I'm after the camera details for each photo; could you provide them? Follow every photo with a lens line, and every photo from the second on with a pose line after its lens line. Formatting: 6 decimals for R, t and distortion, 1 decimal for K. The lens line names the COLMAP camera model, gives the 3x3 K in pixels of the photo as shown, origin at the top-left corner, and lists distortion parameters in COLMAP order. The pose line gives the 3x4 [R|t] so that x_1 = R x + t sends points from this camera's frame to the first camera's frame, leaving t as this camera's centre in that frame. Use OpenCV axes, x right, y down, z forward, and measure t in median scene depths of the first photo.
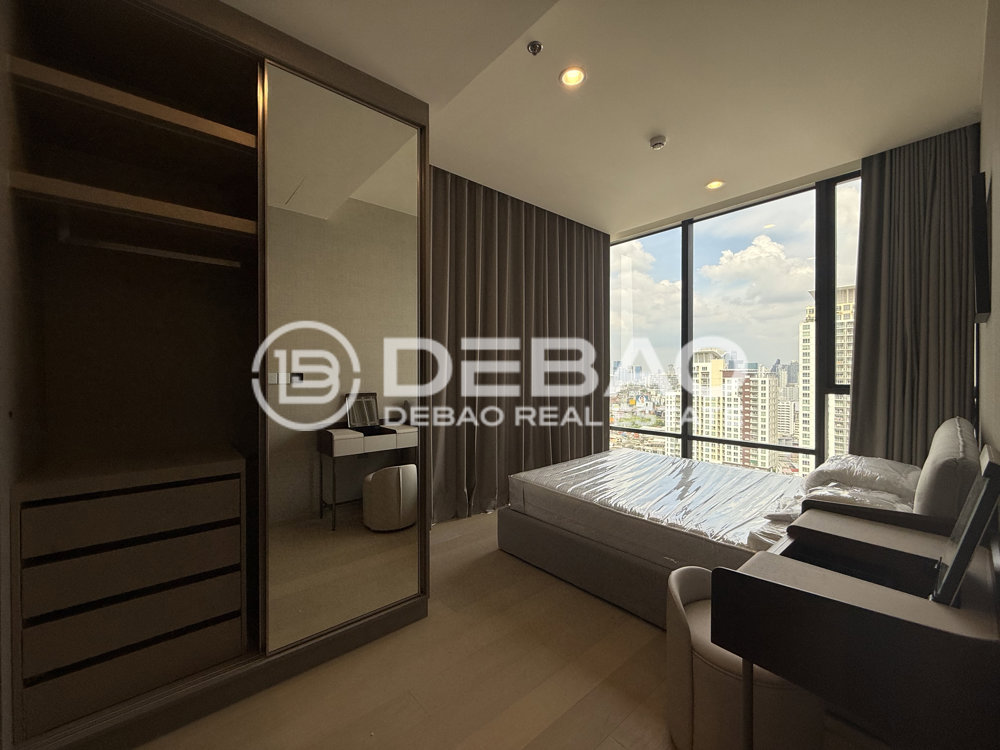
lens RADIAL K [[398.6, 0, 498.4], [0, 398.6, 375.3], [0, 0, 1]] dist [0.000989, 0.000110]
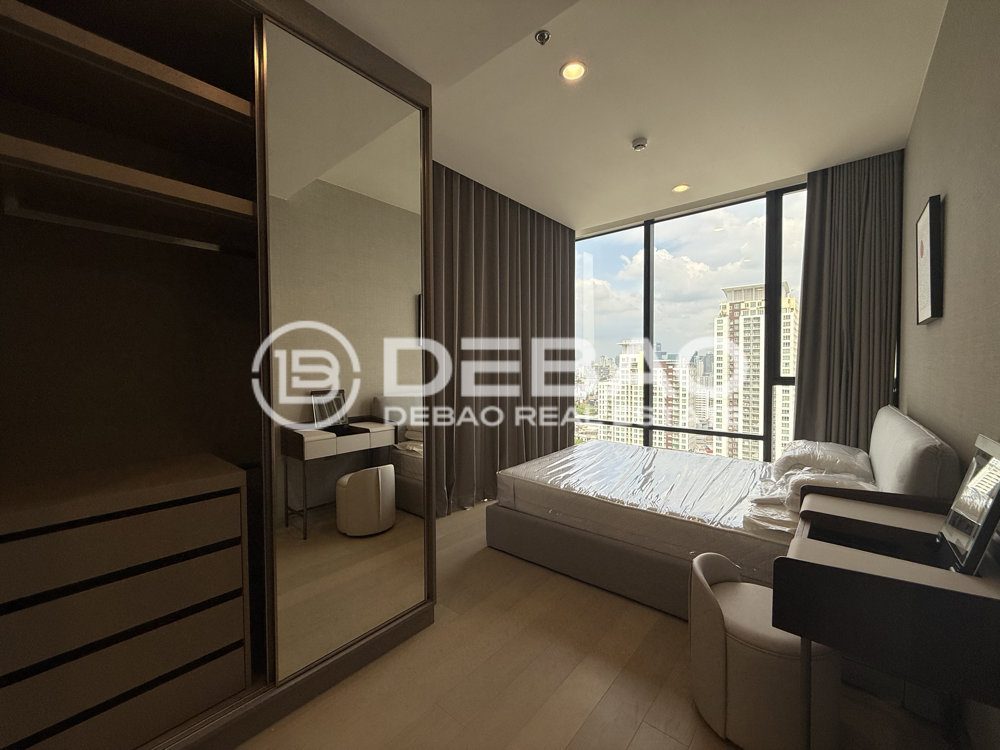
lens RADIAL K [[400.1, 0, 498.1], [0, 400.1, 375.4], [0, 0, 1]] dist [-0.000965, 0.000608]
pose [[0.988448, -0.008712, 0.151313, -0.125561], [0.005425, 0.999741, 0.022124, -0.011312], [-0.151466, -0.021047, 0.988238, 0.023426]]
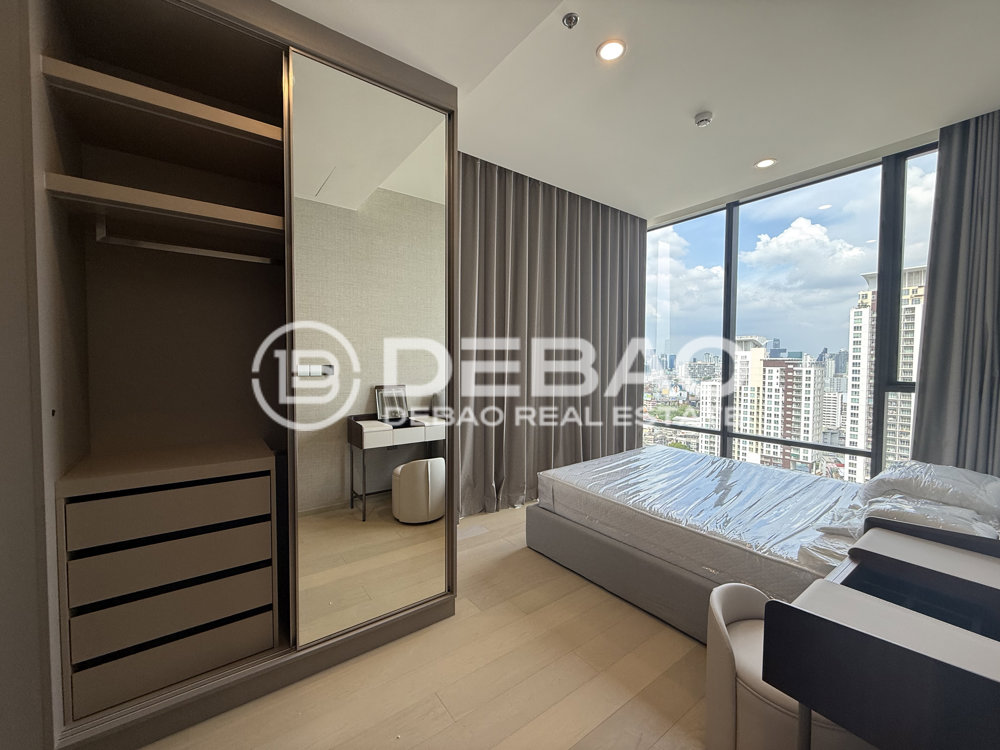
lens RADIAL K [[400.1, 0, 498.1], [0, 400.1, 375.4], [0, 0, 1]] dist [-0.000965, 0.000608]
pose [[0.997309, 0.008411, -0.072833, -0.001740], [-0.006147, 0.999493, 0.031251, -0.017095], [0.073059, -0.030719, 0.996854, 0.025766]]
